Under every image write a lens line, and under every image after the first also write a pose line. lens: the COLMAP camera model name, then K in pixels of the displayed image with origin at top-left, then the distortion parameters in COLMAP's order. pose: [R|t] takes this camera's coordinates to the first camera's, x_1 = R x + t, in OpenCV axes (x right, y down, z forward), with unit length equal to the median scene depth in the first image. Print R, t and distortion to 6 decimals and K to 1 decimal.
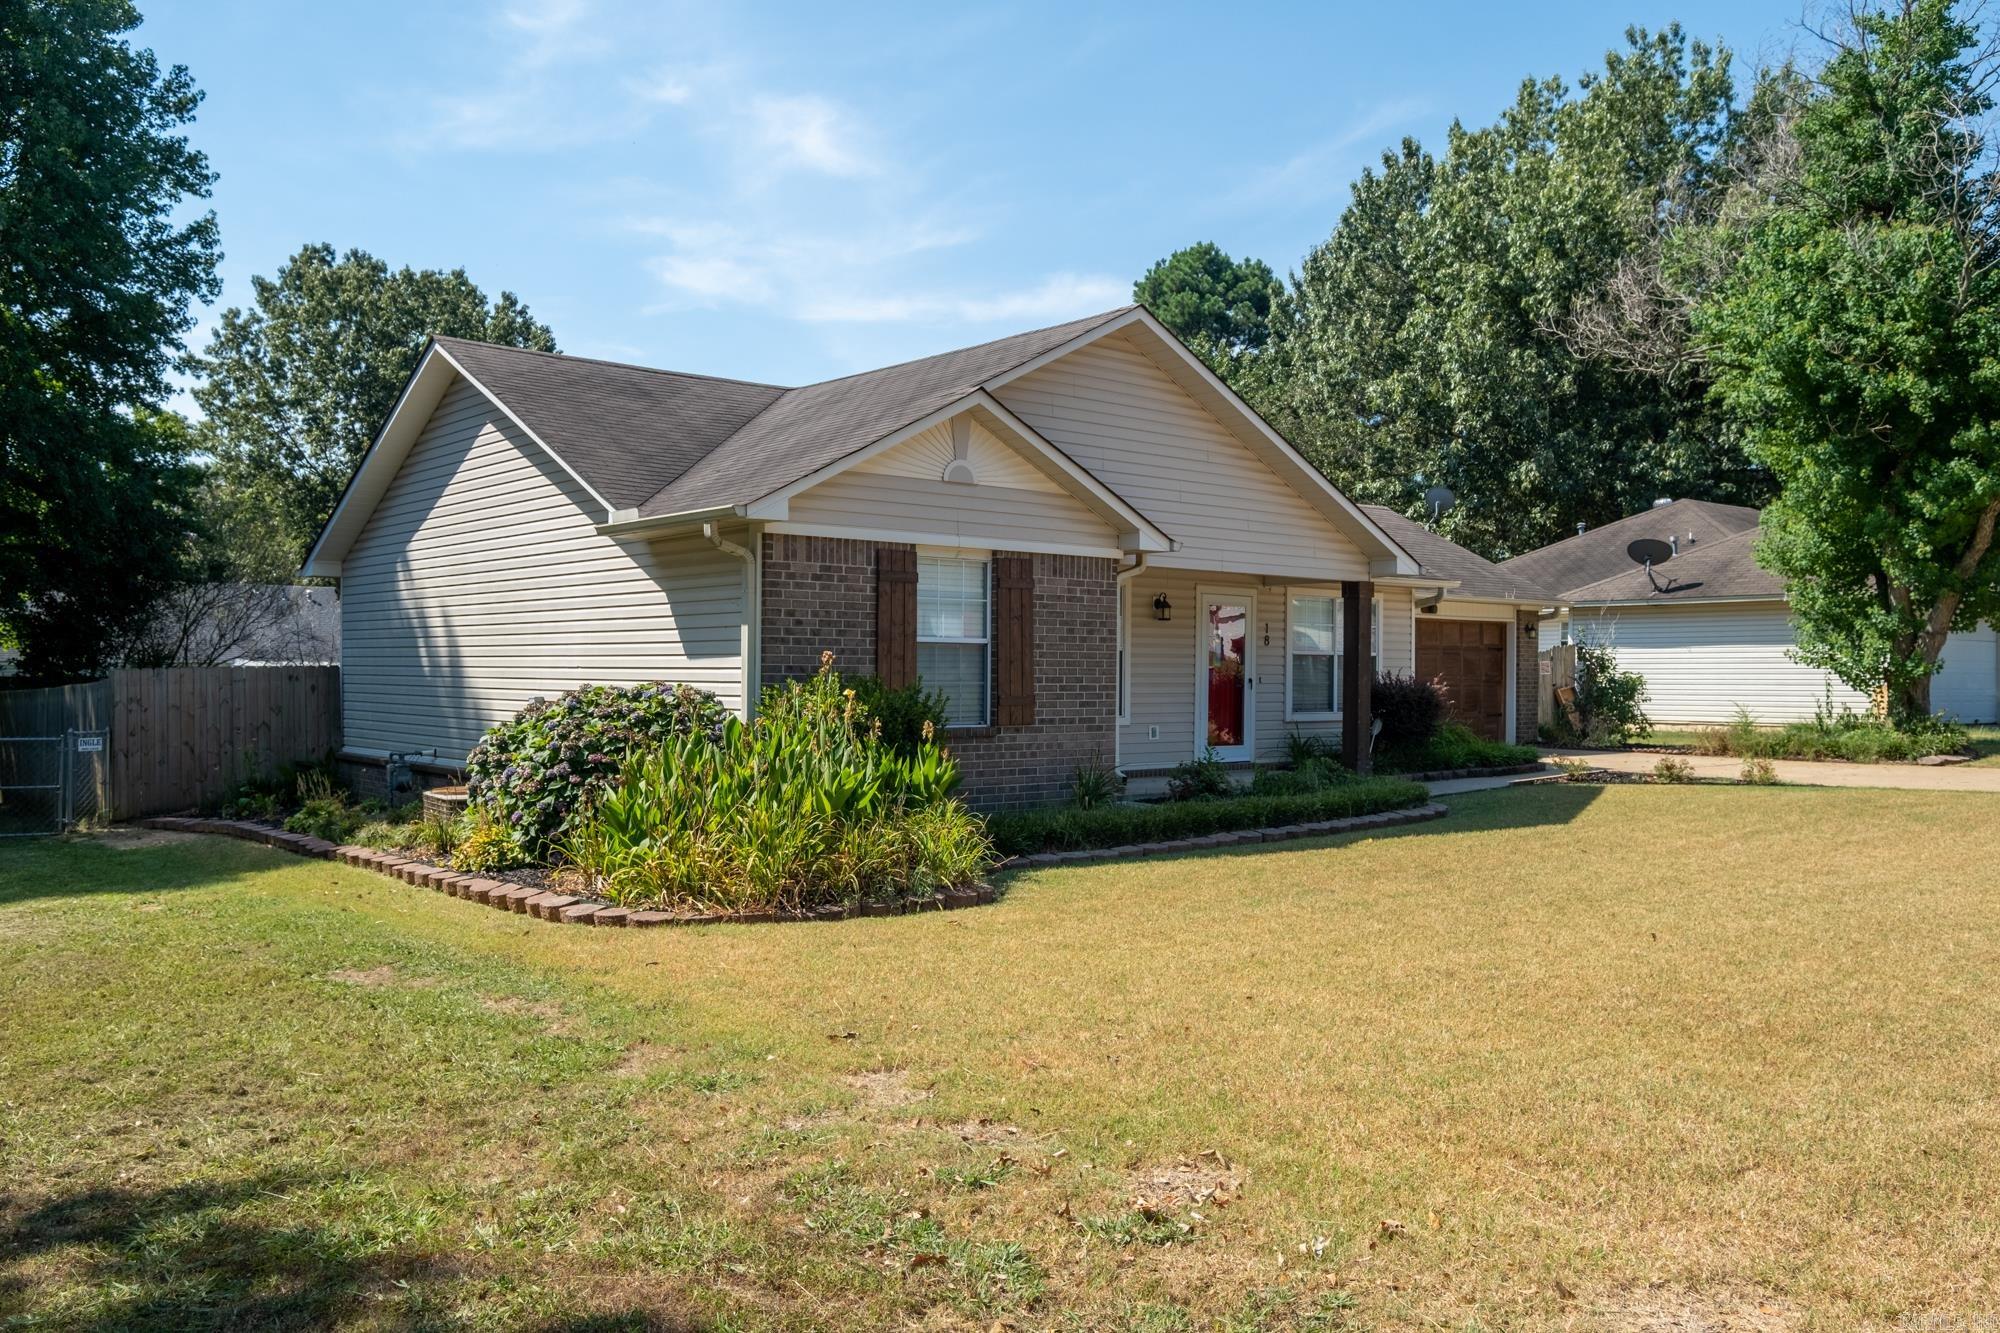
lens RADIAL K [[1527.8, 0, 999.9], [0, 1527.8, 668.2], [0, 0, 1]] dist [-0.039182, -0.000984]
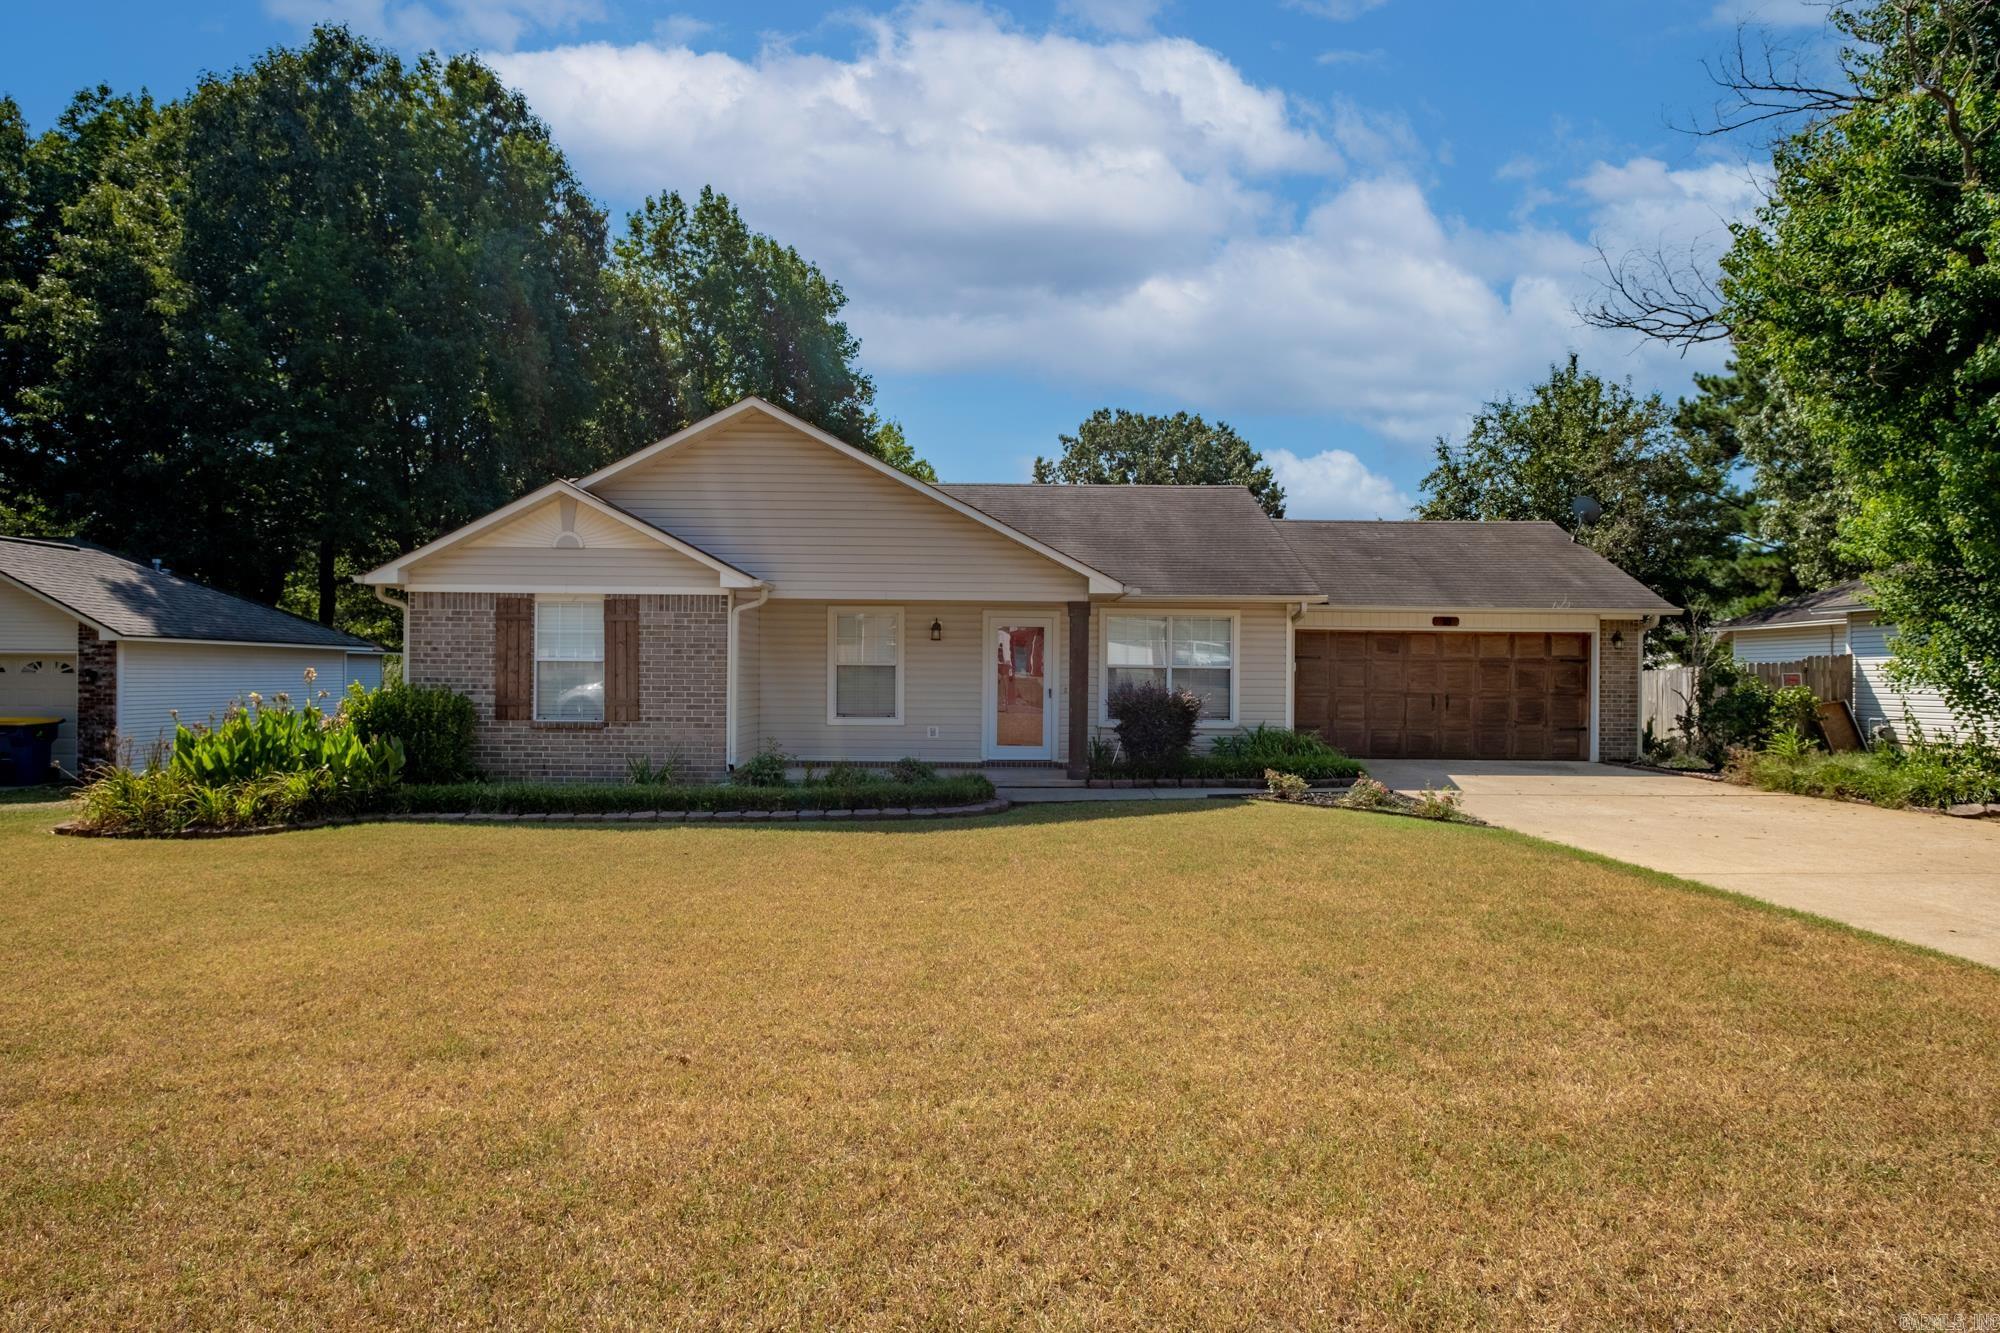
lens RADIAL K [[1046.9, 0, 998.4], [0, 1046.9, 669.5], [0, 0, 1]] dist [0.001307, 0.000096]
pose [[0.785585, -0.002841, -0.618747, 0.841631], [-0.001836, 0.999974, -0.006922, -0.003005], [0.618750, 0.006573, 0.785560, 0.463267]]
